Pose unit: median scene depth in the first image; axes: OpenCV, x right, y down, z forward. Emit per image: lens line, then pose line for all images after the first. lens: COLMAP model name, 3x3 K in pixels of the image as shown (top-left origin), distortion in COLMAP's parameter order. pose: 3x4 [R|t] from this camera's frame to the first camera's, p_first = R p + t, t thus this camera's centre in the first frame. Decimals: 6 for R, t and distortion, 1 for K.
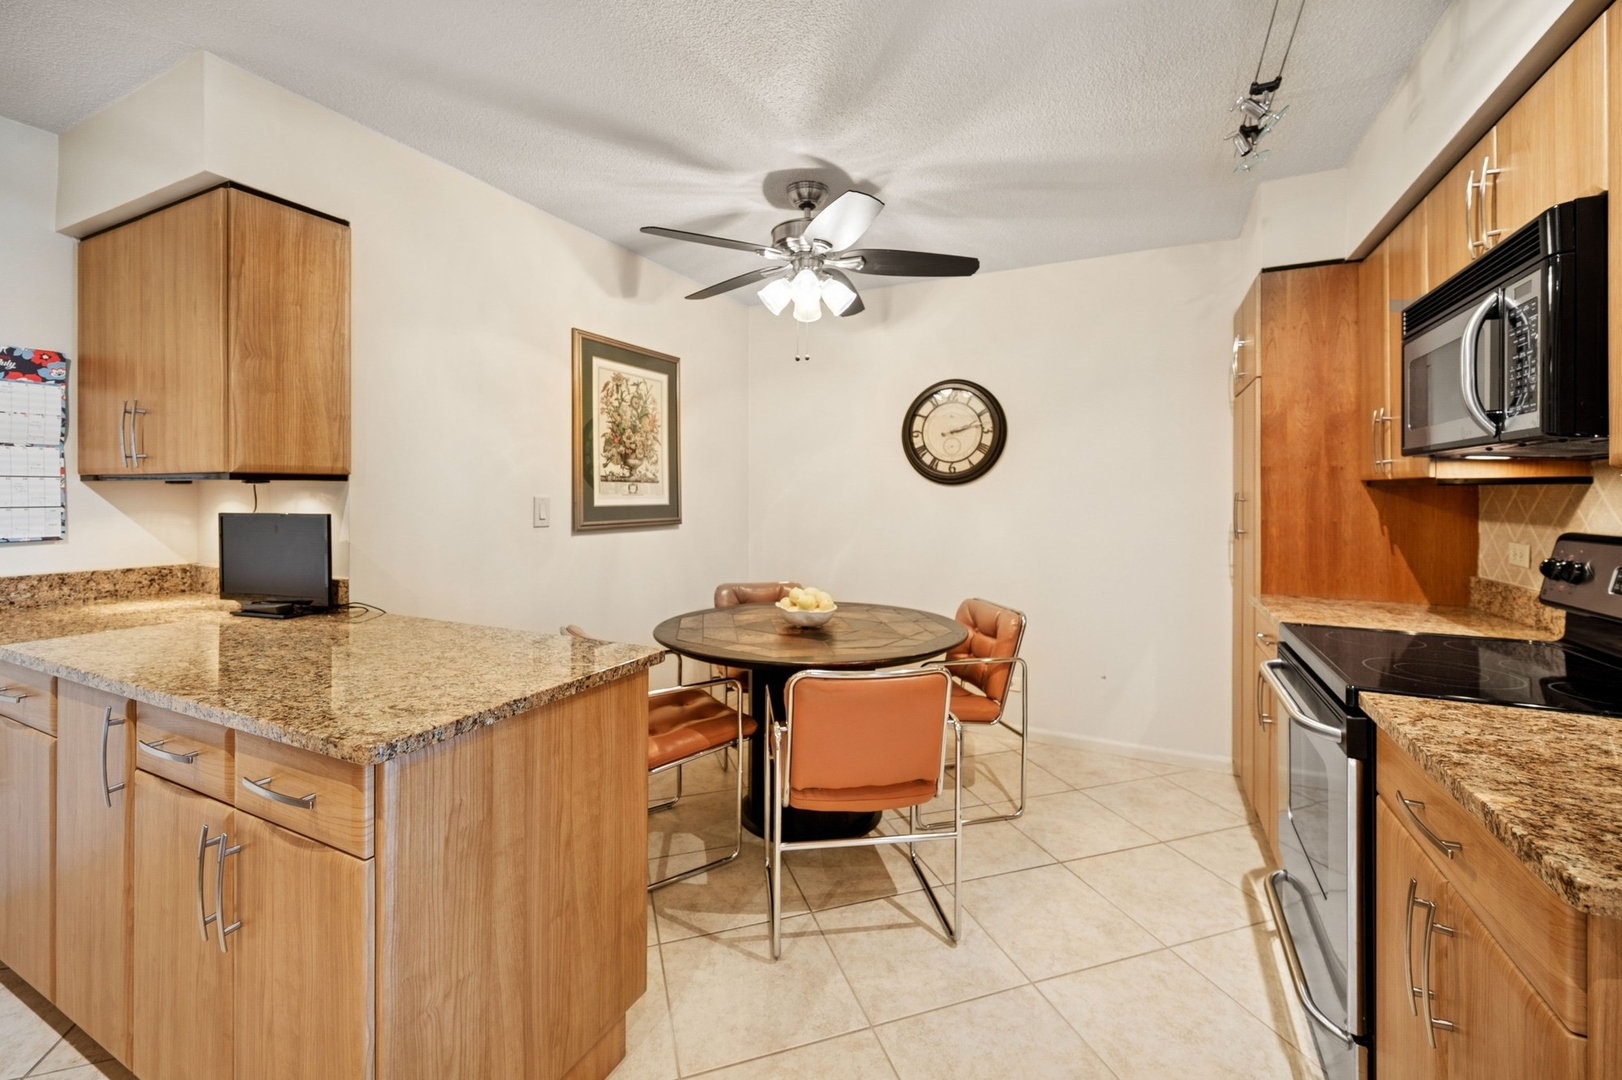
lens RADIAL K [[660.3, 0, 817.8], [0, 660.3, 494.3], [0, 0, 1]] dist [-0.002981, -0.000405]
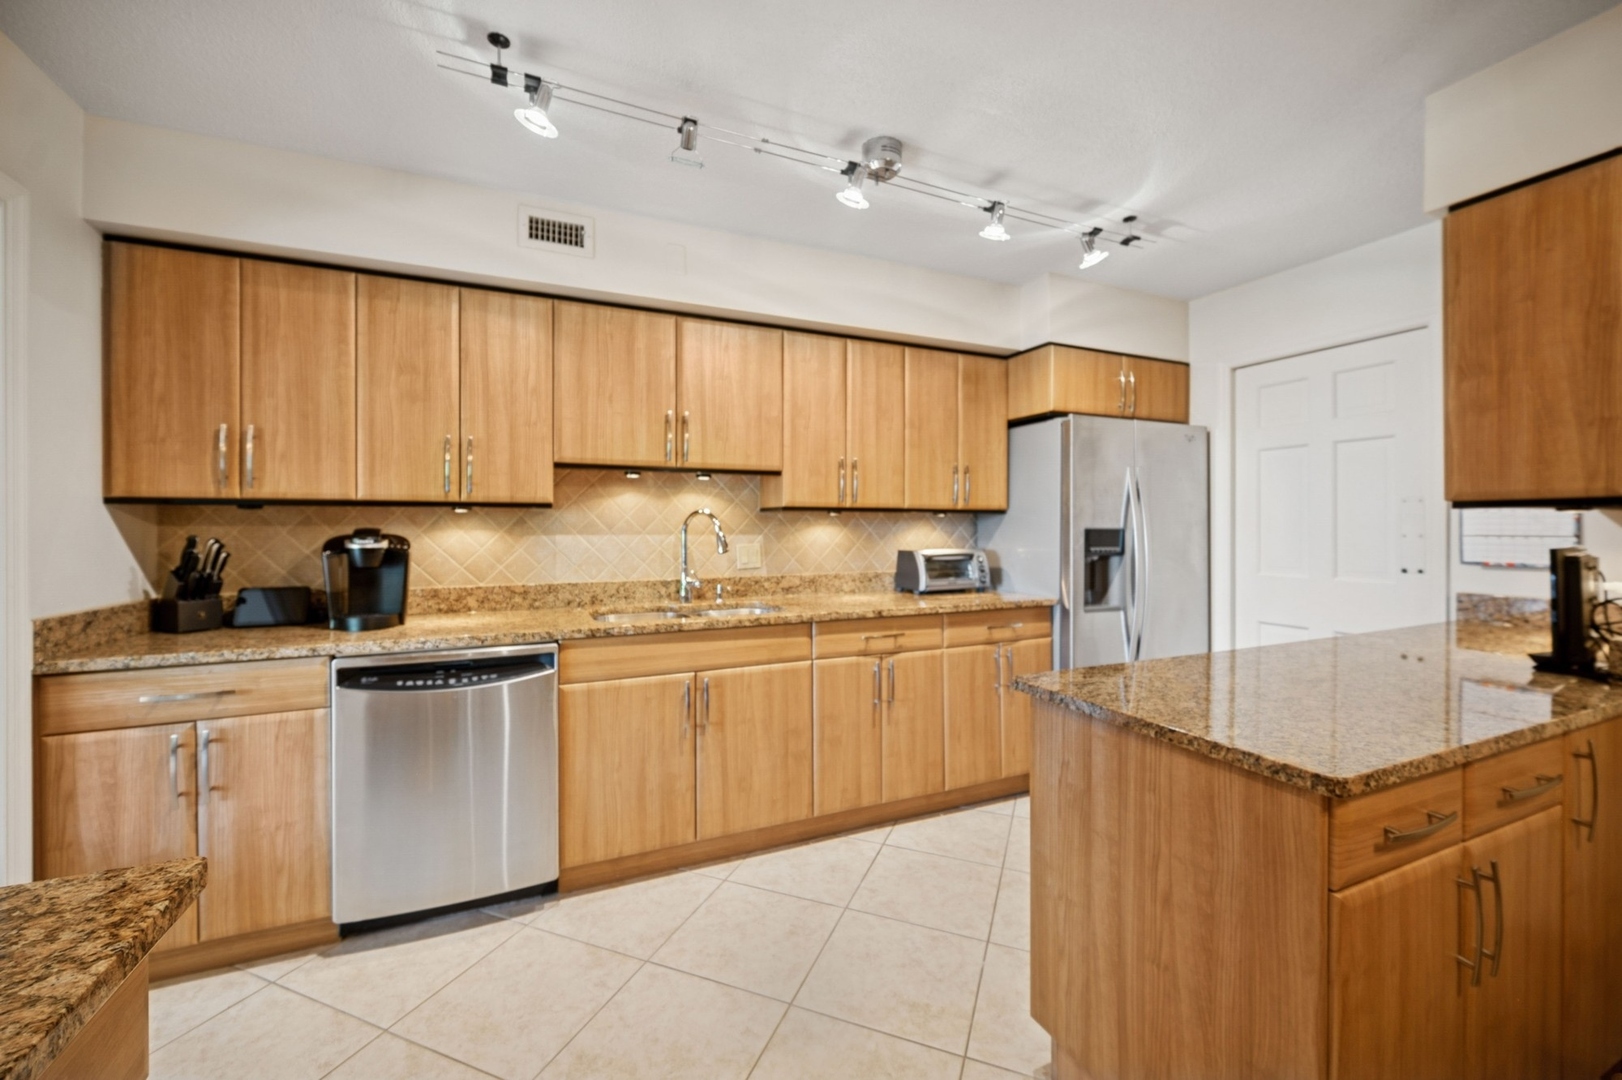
lens RADIAL K [[660.3, 0, 815.9], [0, 660.3, 528.4], [0, 0, 1]] dist [-0.002981, -0.000405]
pose [[-0.652065, 0.004393, -0.758151, 0.661252], [-0.000166, 0.999982, 0.005938, 0.002208], [0.758163, 0.003998, -0.652053, 1.273310]]
